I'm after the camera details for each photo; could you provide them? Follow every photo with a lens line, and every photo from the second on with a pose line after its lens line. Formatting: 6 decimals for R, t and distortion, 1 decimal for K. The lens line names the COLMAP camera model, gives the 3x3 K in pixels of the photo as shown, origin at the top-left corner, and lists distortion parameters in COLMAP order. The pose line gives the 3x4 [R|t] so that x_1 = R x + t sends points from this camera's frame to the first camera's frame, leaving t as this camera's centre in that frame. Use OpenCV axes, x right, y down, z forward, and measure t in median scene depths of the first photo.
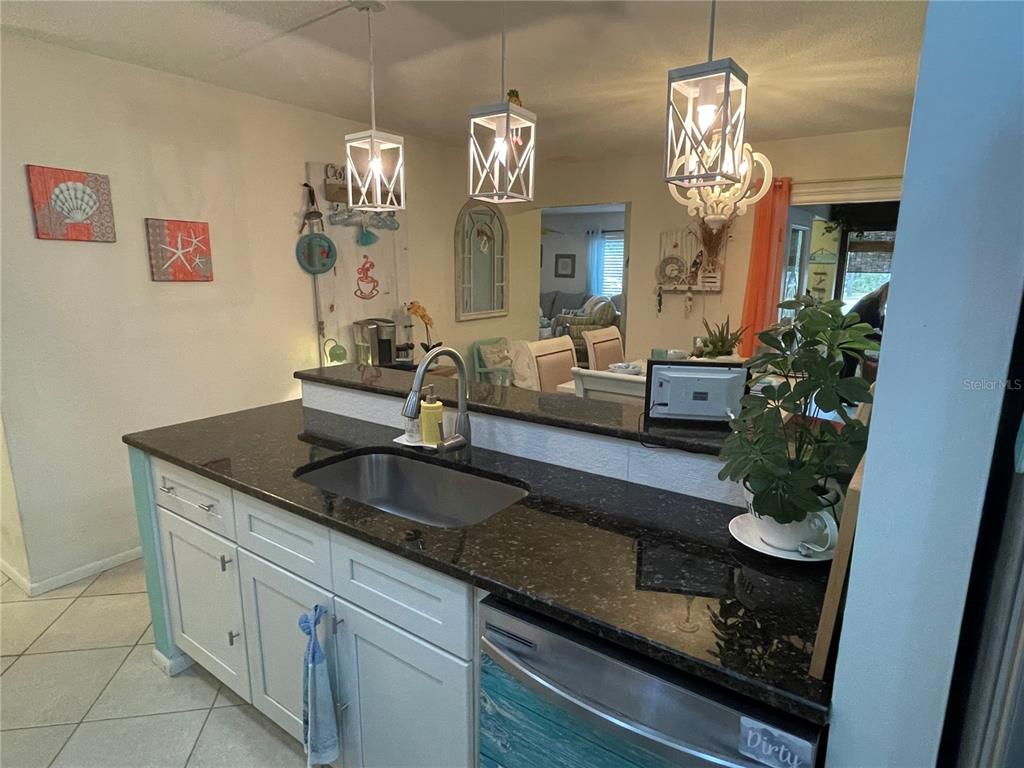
lens RADIAL K [[605.2, 0, 512.0], [0, 605.2, 384.0], [0, 0, 1]] dist [-0.004798, -0.001021]
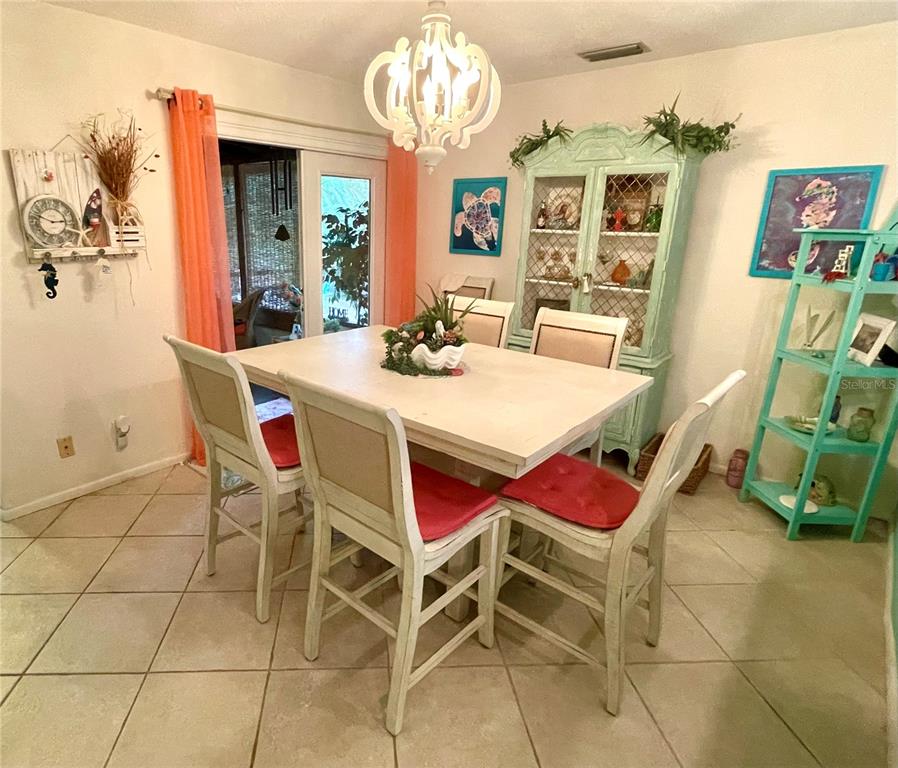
lens RADIAL K [[537.0, 0, 388.0], [0, 537.0, 384.6], [0, 0, 1]] dist [0.001558, -0.000264]
pose [[0.103290, -0.296419, 0.949456, -0.664937], [0.179767, 0.944406, 0.275286, -0.359203], [-0.978272, 0.142246, 0.150834, 1.814583]]
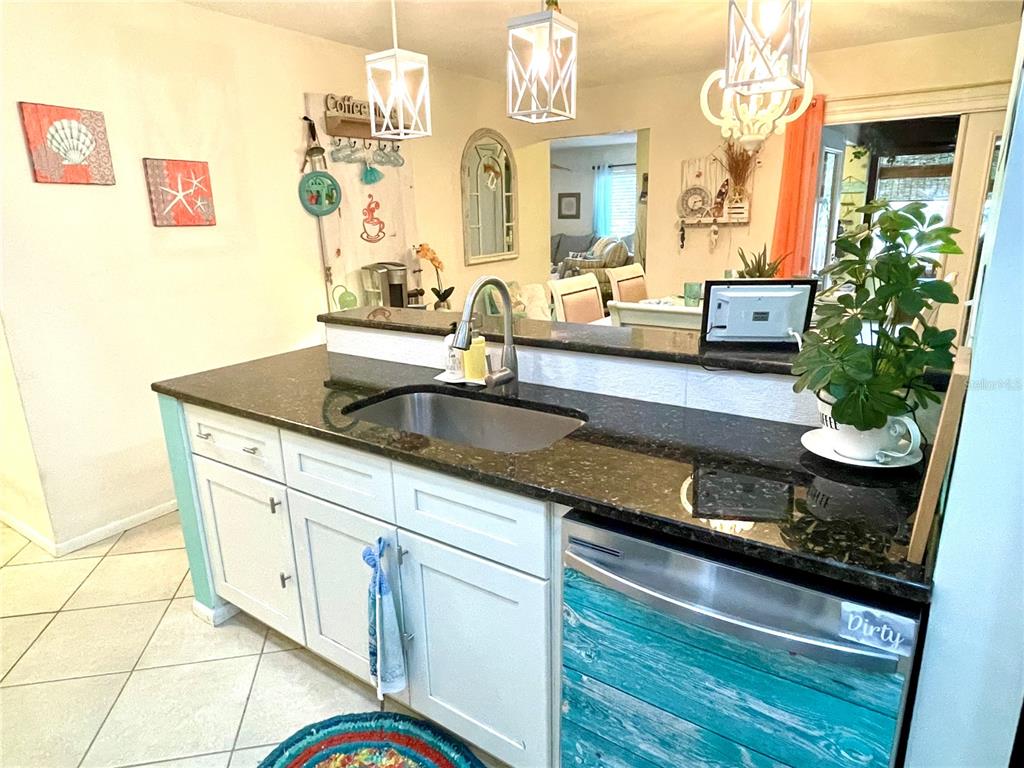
lens RADIAL K [[646.6, 0, 512.0], [0, 646.6, 384.0], [0, 0, 1]] dist [-0.003476, -0.002510]
pose [[0.999465, -0.032651, -0.001623, -0.070991], [0.032684, 0.996954, 0.070817, 0.033231], [-0.000694, -0.070832, 0.997488, -0.032253]]
